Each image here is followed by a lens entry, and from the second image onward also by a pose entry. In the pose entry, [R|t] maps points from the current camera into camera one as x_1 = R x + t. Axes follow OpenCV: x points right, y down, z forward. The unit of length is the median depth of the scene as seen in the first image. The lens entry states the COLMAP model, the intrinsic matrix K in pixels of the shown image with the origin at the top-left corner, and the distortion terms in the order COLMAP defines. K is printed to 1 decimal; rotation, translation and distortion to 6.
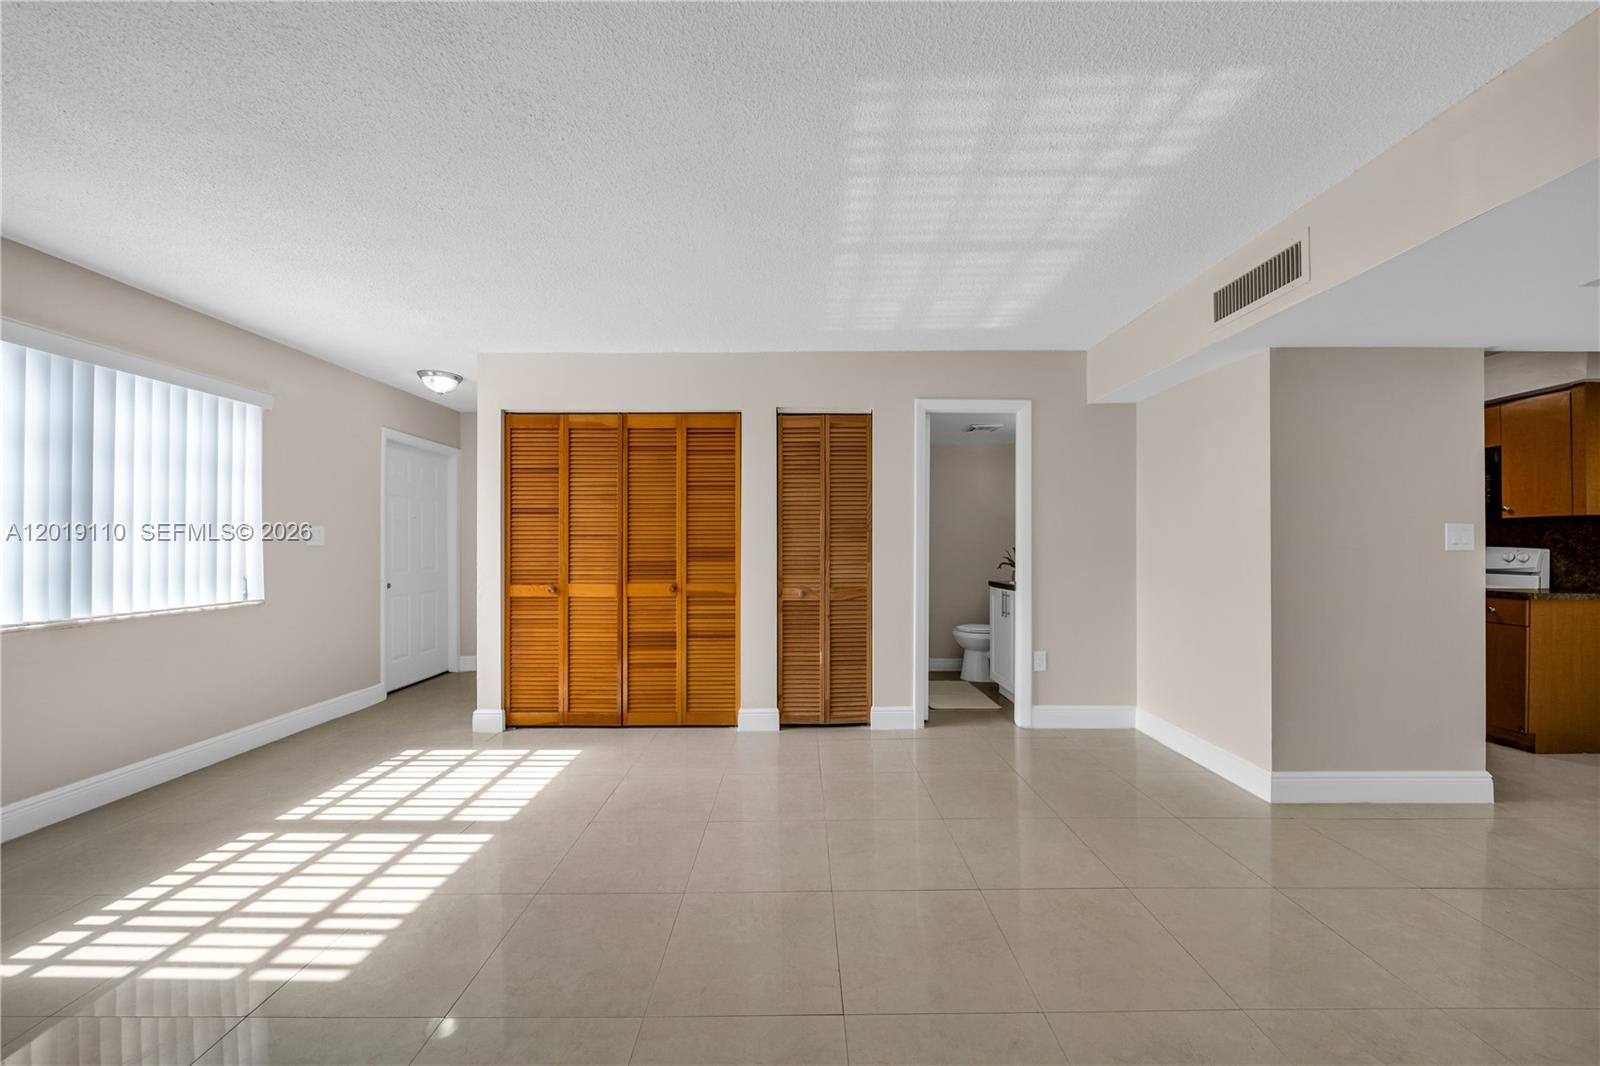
lens RADIAL K [[560.3, 0, 800.0], [0, 560.3, 533.0], [0, 0, 1]] dist [-0.006198, -0.000050]
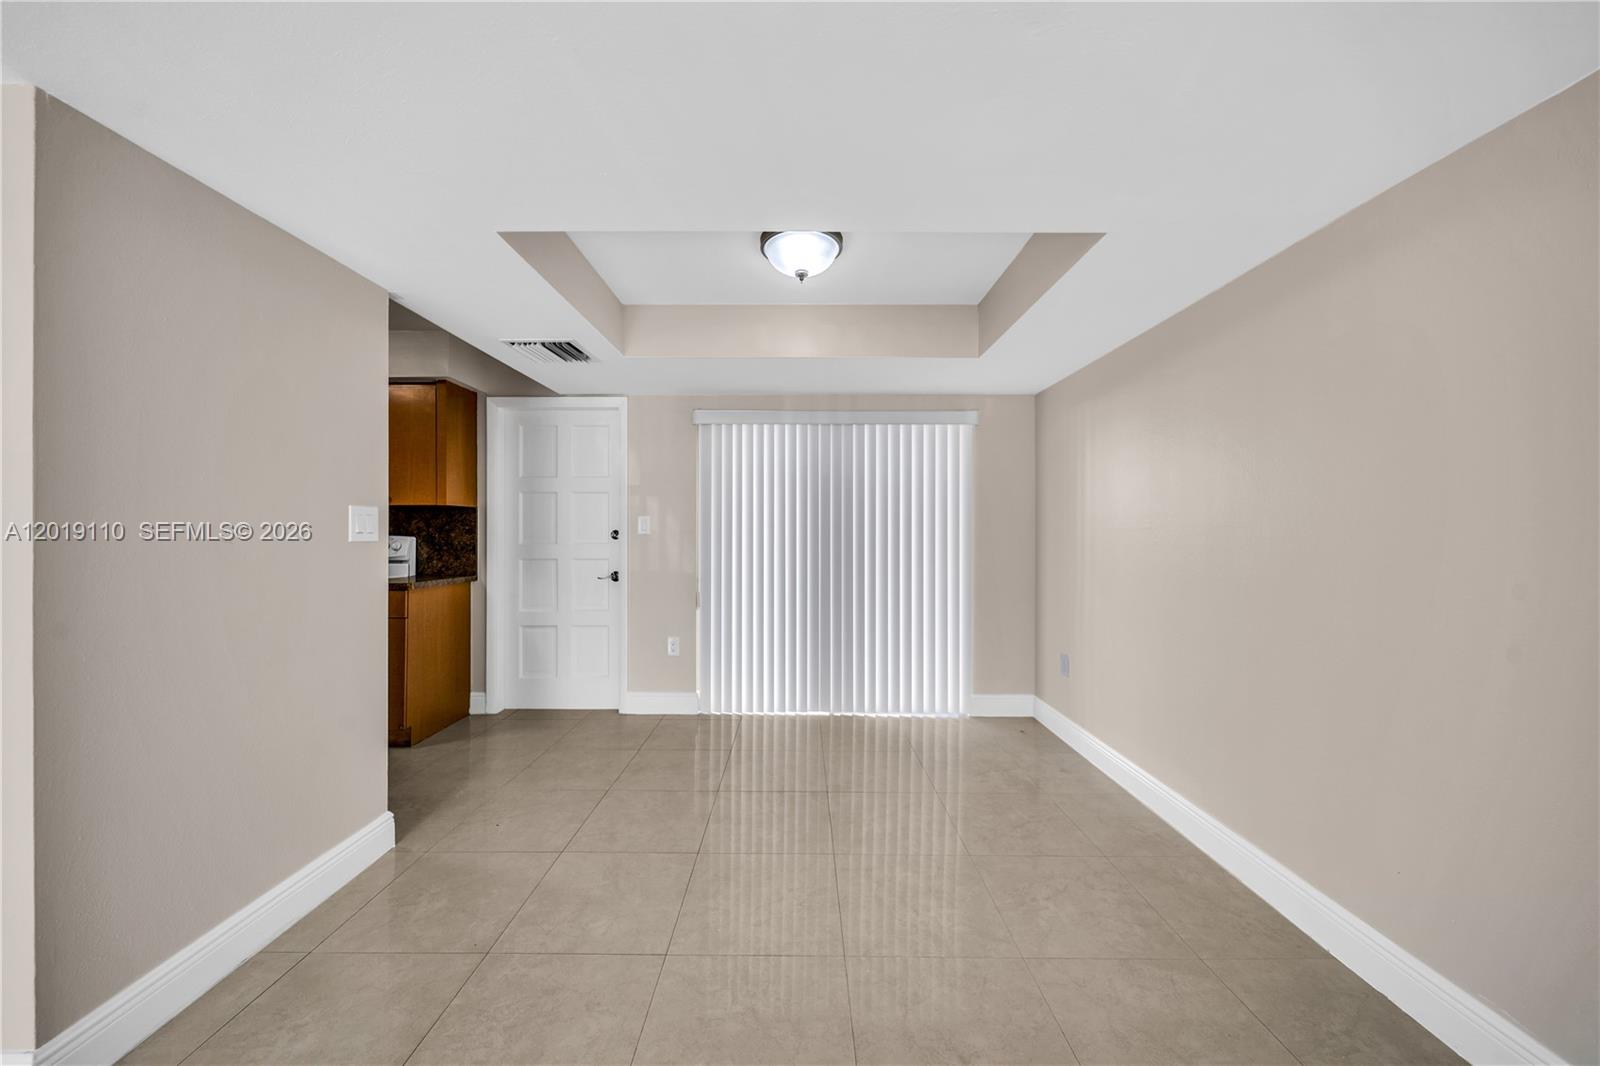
lens RADIAL K [[560.3, 0, 800.0], [0, 560.3, 533.0], [0, 0, 1]] dist [-0.006198, -0.000050]
pose [[-0.017642, -0.005228, 0.999831, 0.327028], [-0.015328, 0.999870, 0.004957, 0.005508], [-0.999727, -0.015237, -0.017720, 0.330944]]
